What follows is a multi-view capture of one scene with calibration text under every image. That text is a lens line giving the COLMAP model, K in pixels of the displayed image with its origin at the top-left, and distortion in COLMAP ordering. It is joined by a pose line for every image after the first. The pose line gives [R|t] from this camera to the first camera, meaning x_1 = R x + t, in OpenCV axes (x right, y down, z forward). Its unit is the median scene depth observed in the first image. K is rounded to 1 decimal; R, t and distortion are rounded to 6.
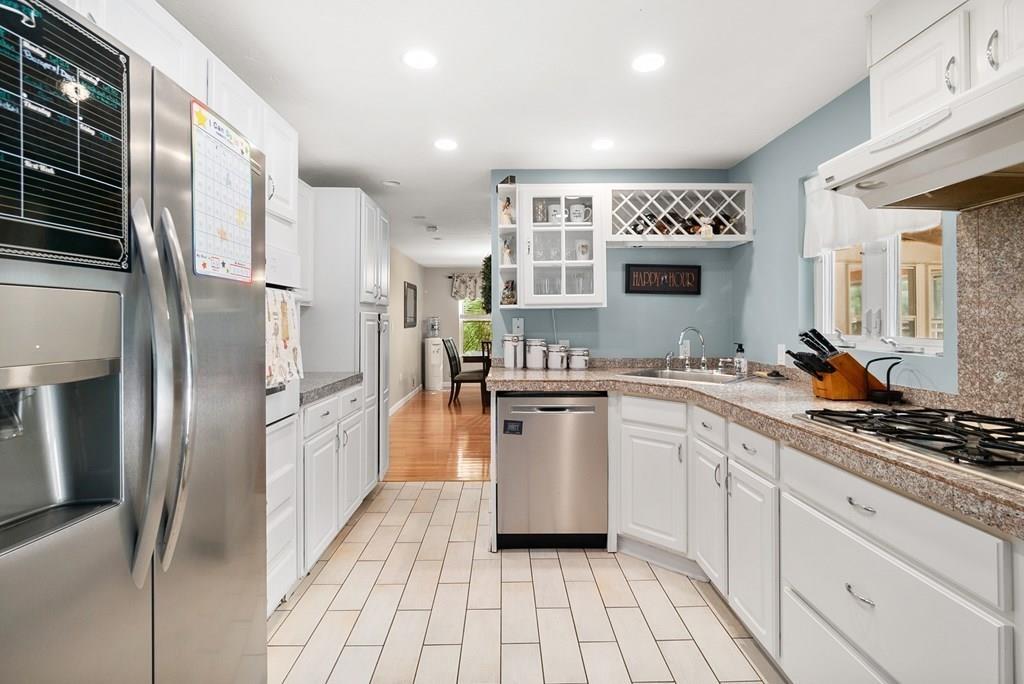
lens RADIAL K [[464.5, 0, 513.0], [0, 464.5, 318.8], [0, 0, 1]] dist [-0.000032, 0.000018]
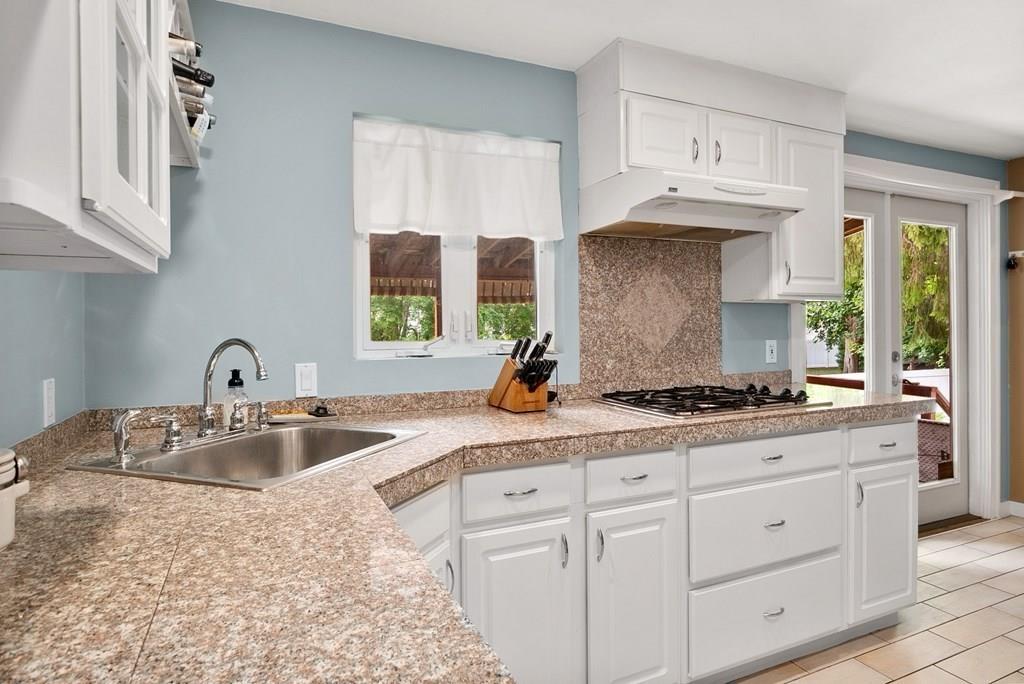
lens RADIAL K [[575.9, 0, 521.1], [0, 575.9, 326.5], [0, 0, 1]] dist [0.001295, 0.000114]
pose [[-0.400029, -0.000473, 0.916502, -0.396482], [0.001132, 0.999999, 0.001010, 0.012532], [-0.916502, 0.001441, -0.400028, 1.866051]]
